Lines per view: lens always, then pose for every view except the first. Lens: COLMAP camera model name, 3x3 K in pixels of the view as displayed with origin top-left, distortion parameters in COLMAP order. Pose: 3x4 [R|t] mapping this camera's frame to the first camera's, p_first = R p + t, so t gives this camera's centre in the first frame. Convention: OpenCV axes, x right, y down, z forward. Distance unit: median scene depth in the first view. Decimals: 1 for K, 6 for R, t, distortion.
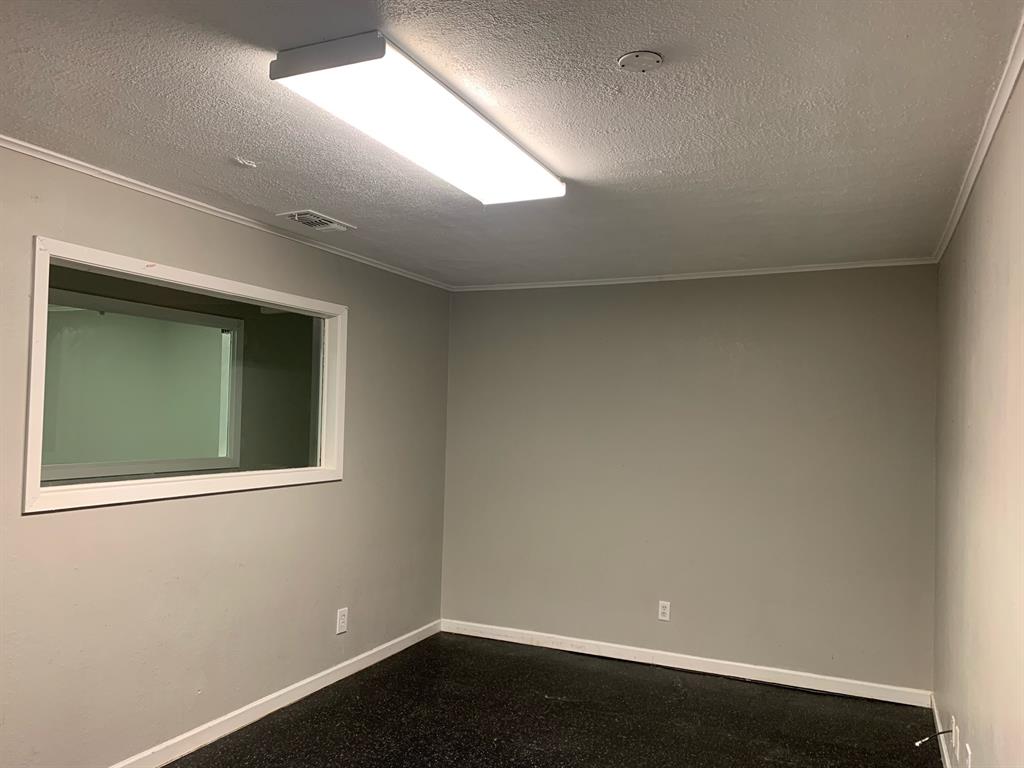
lens RADIAL K [[778.5, 0, 487.7], [0, 778.5, 394.7], [0, 0, 1]] dist [0.021710, -0.017512]
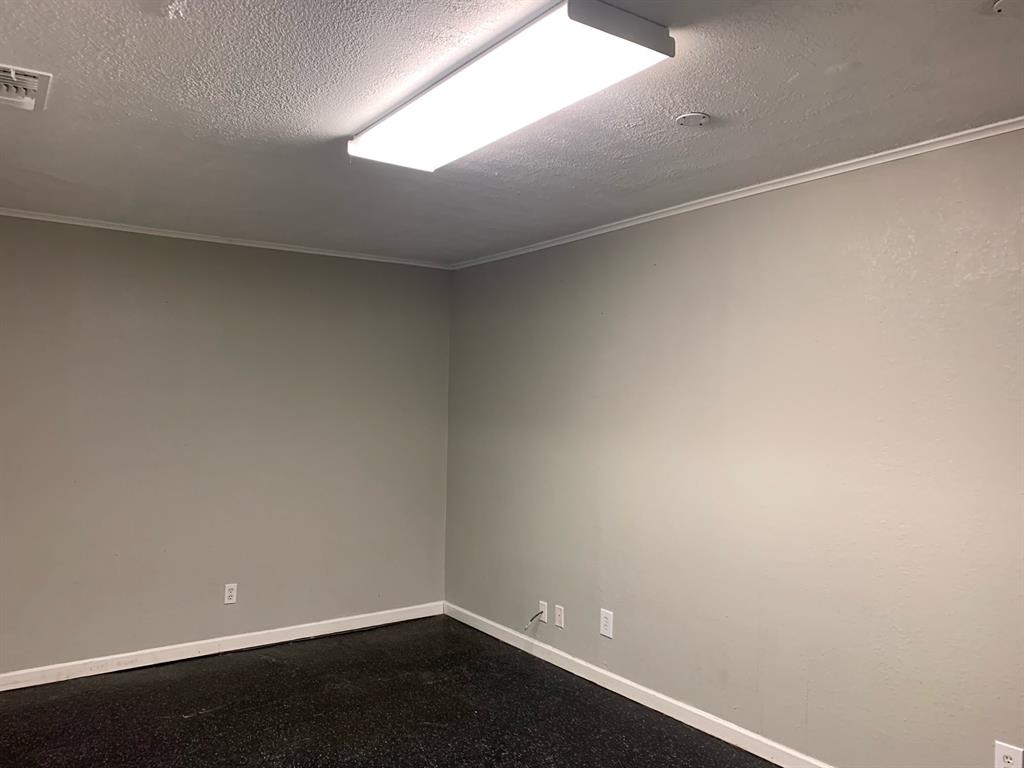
lens RADIAL K [[778.5, 0, 519.4], [0, 778.5, 391.2], [0, 0, 1]] dist [0.021710, -0.017512]
pose [[0.493529, -0.007112, 0.869700, -0.447875], [-0.023943, 0.999476, 0.021760, 0.002011], [-0.869400, -0.031562, 0.493100, 0.246992]]
